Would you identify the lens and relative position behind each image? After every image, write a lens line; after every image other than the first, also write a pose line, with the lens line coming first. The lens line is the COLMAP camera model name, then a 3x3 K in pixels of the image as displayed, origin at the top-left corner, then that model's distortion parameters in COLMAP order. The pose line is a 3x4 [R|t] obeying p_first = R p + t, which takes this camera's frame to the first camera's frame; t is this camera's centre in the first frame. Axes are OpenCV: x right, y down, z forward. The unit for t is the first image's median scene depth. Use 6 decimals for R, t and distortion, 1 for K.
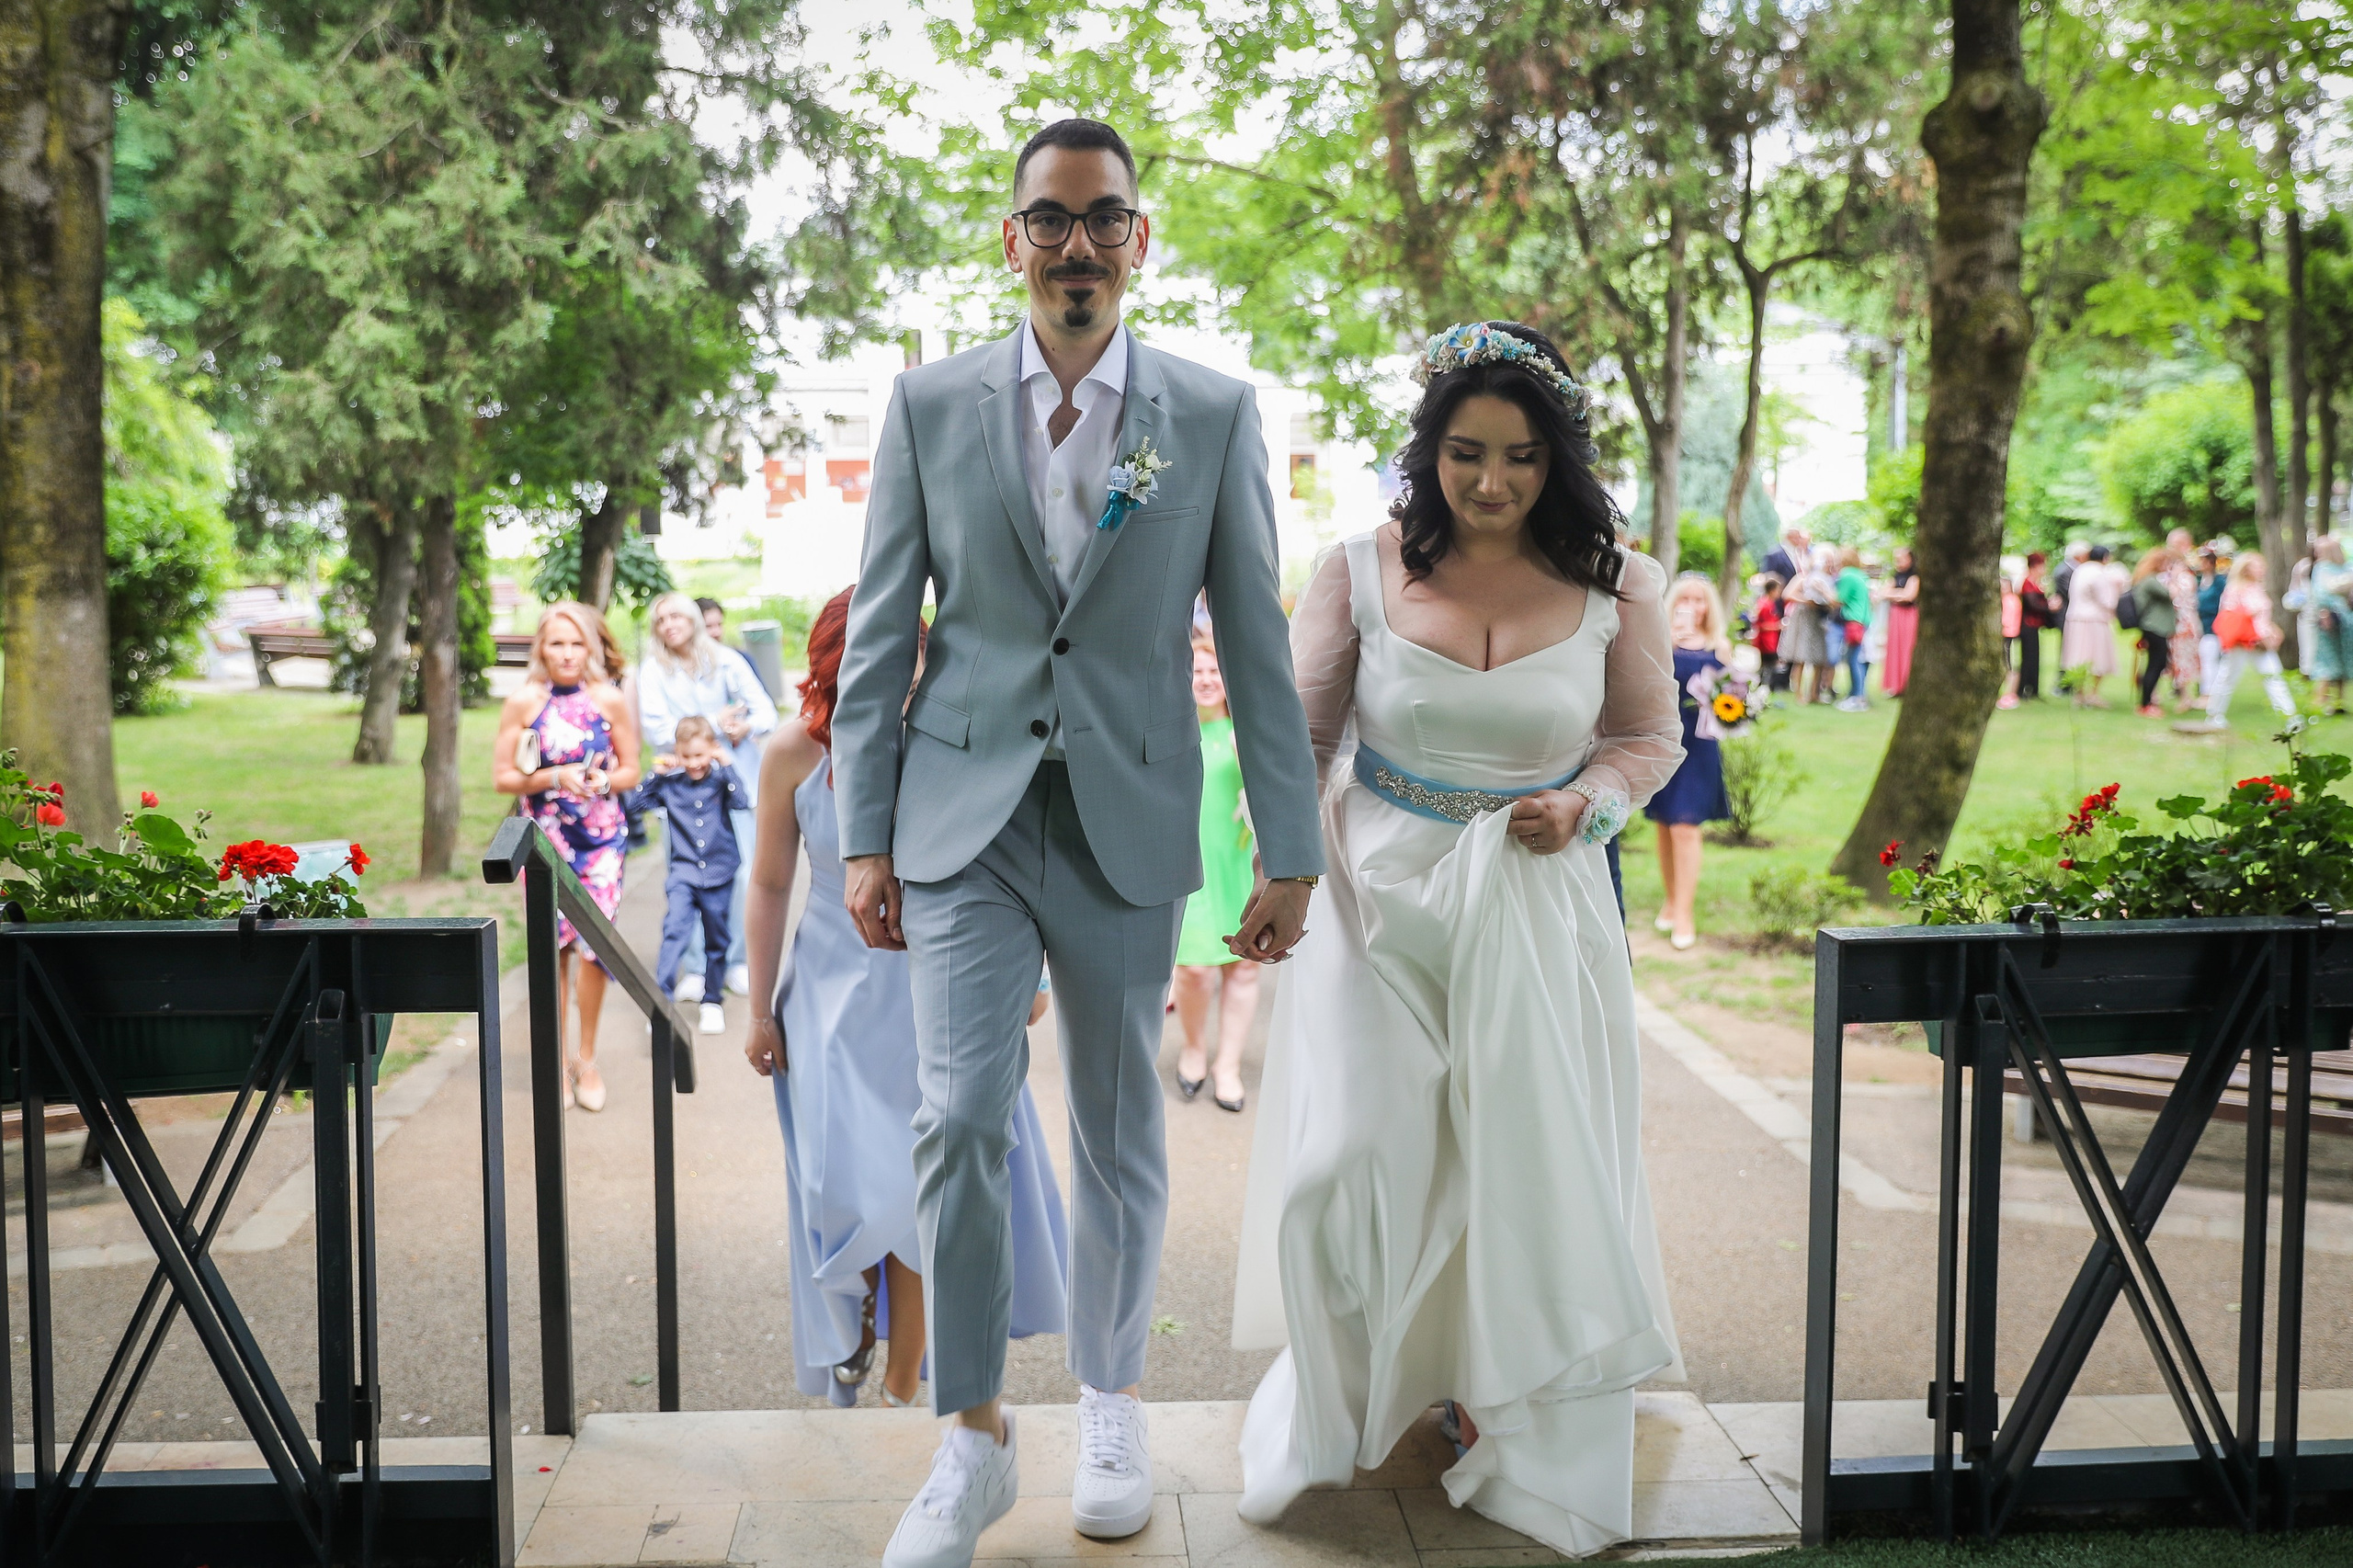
lens RADIAL K [[2303.3, 0, 1172.7], [0, 2303.3, 724.9], [0, 0, 1]] dist [0.063643, 0.004652]
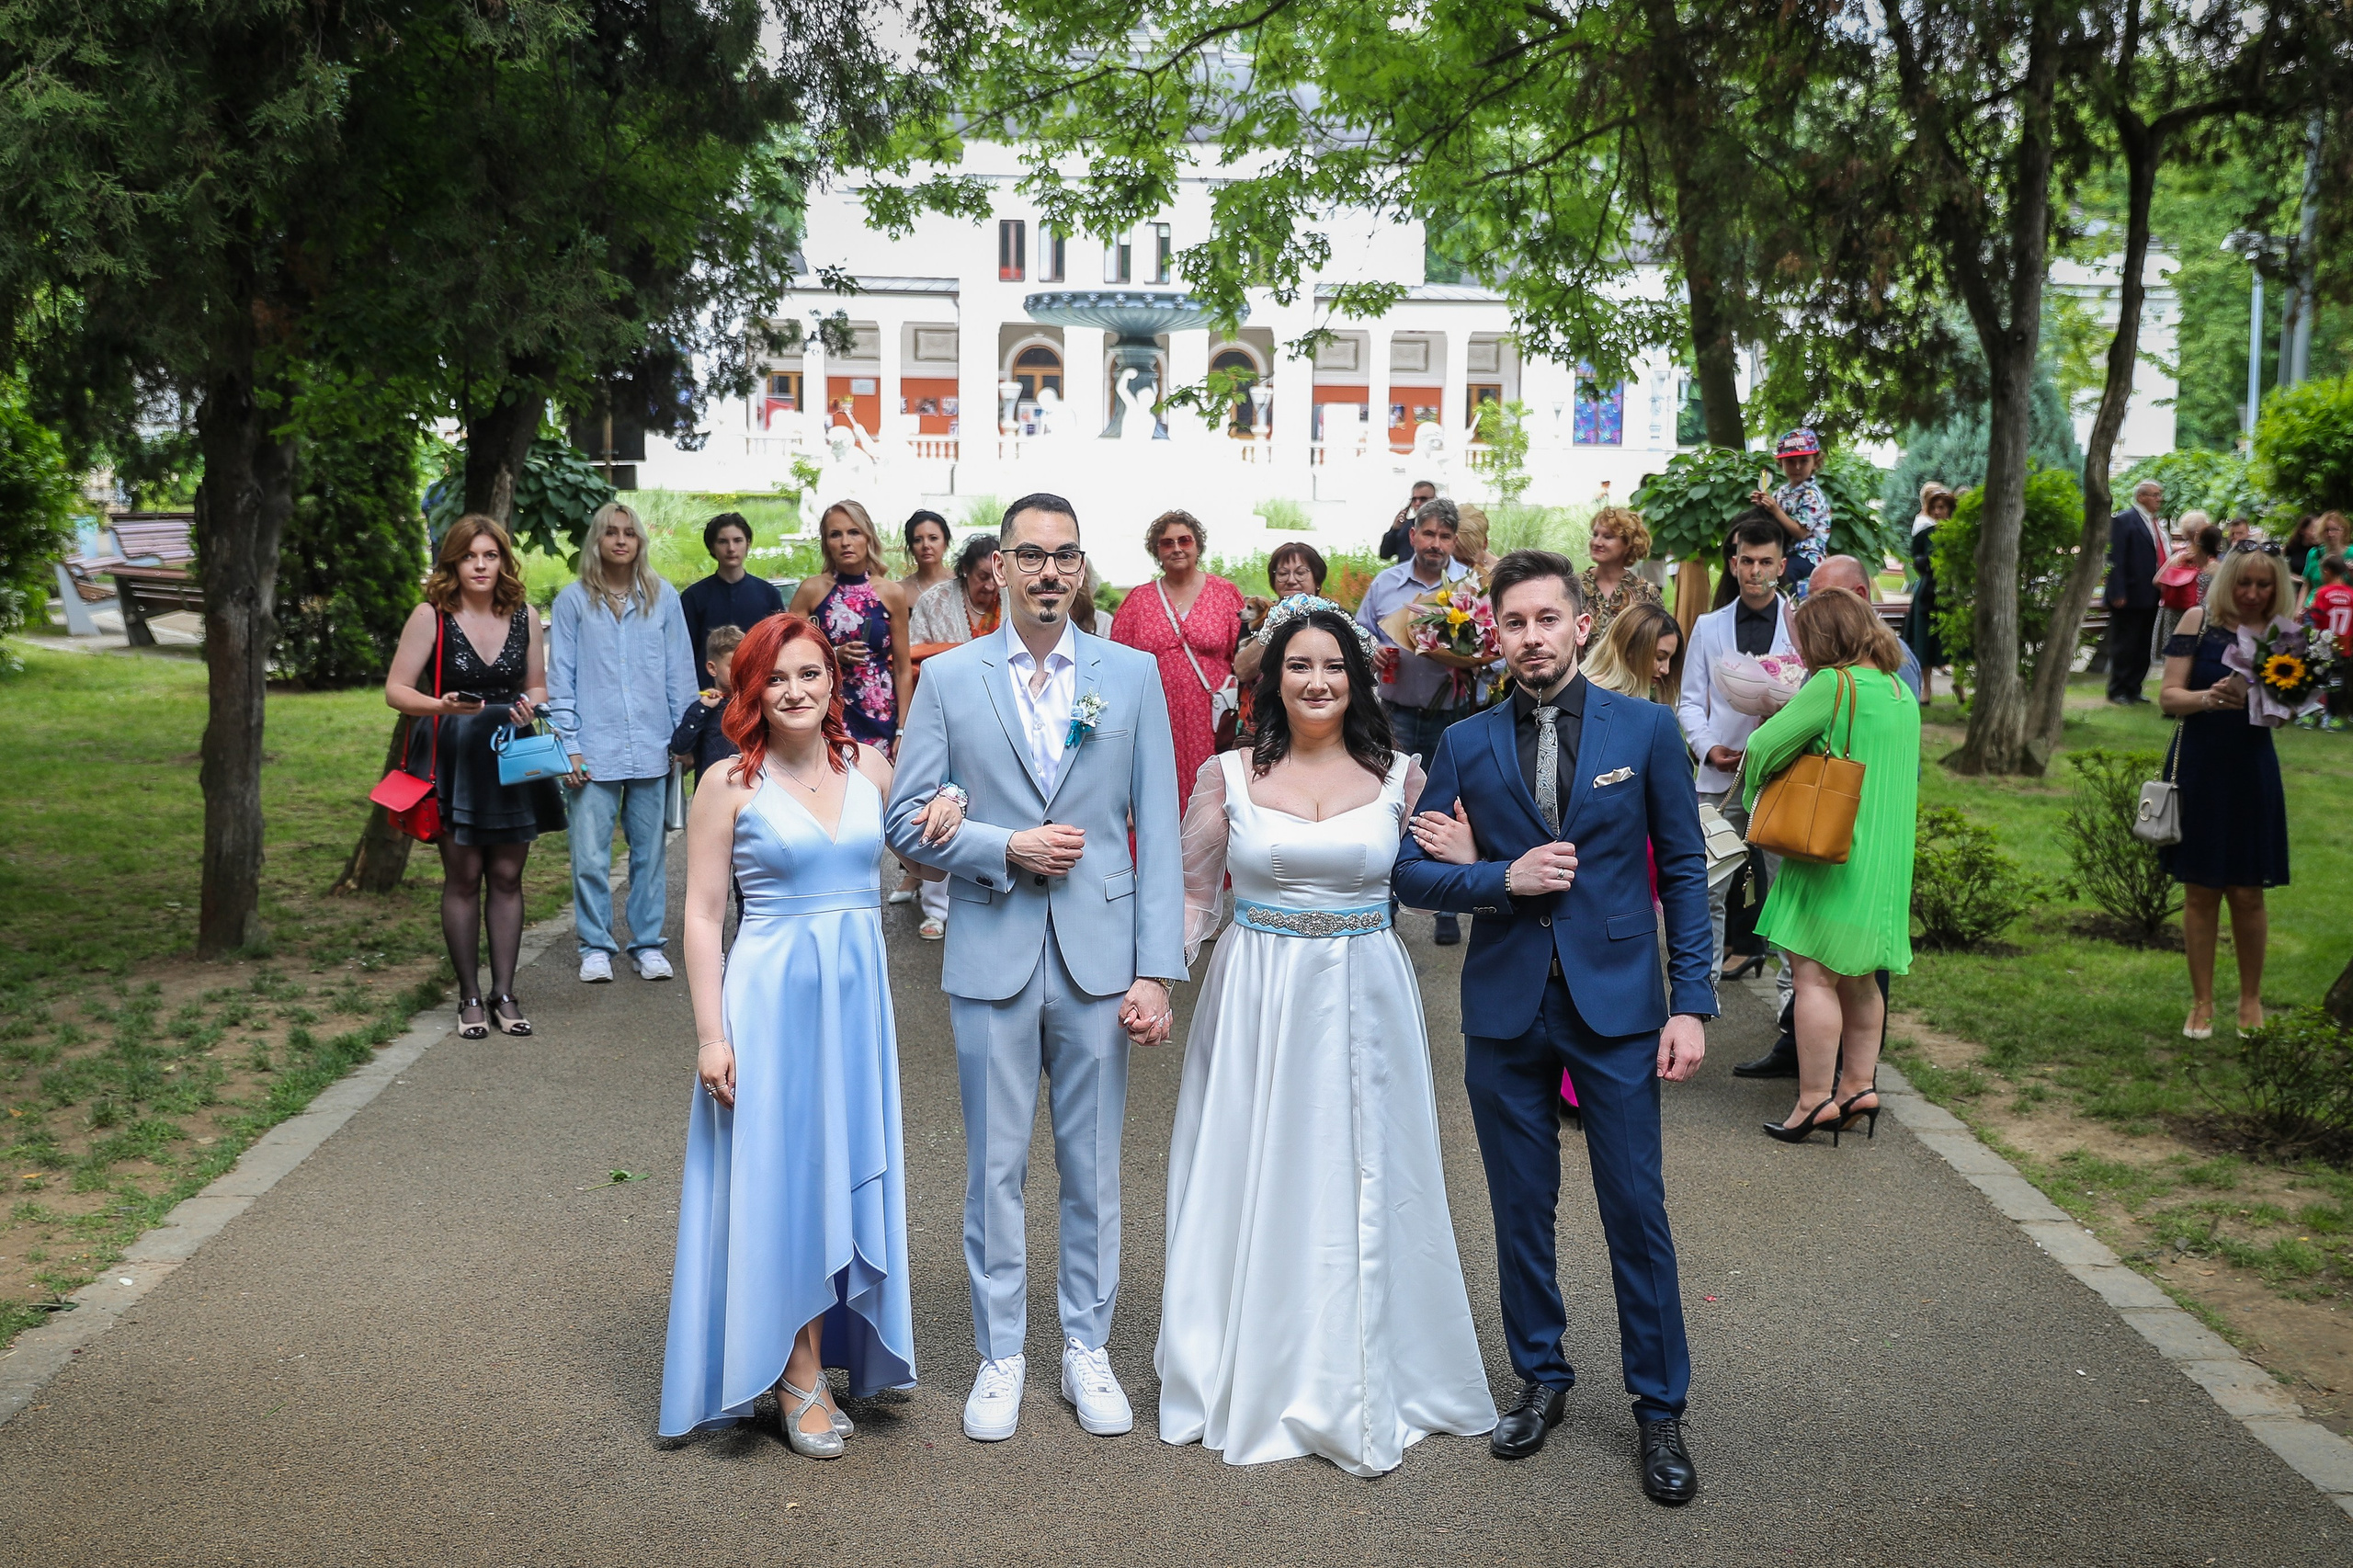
lens RADIAL K [[2592.2, 0, 1176.5], [0, 2592.2, 784.0], [0, 0, 1]] dist [0.085914, -0.006337]
pose [[0.998258, 0.028854, -0.051459, -0.002625], [-0.027164, 0.999078, 0.033249, -0.008959], [0.052371, -0.031793, 0.998121, 0.148235]]
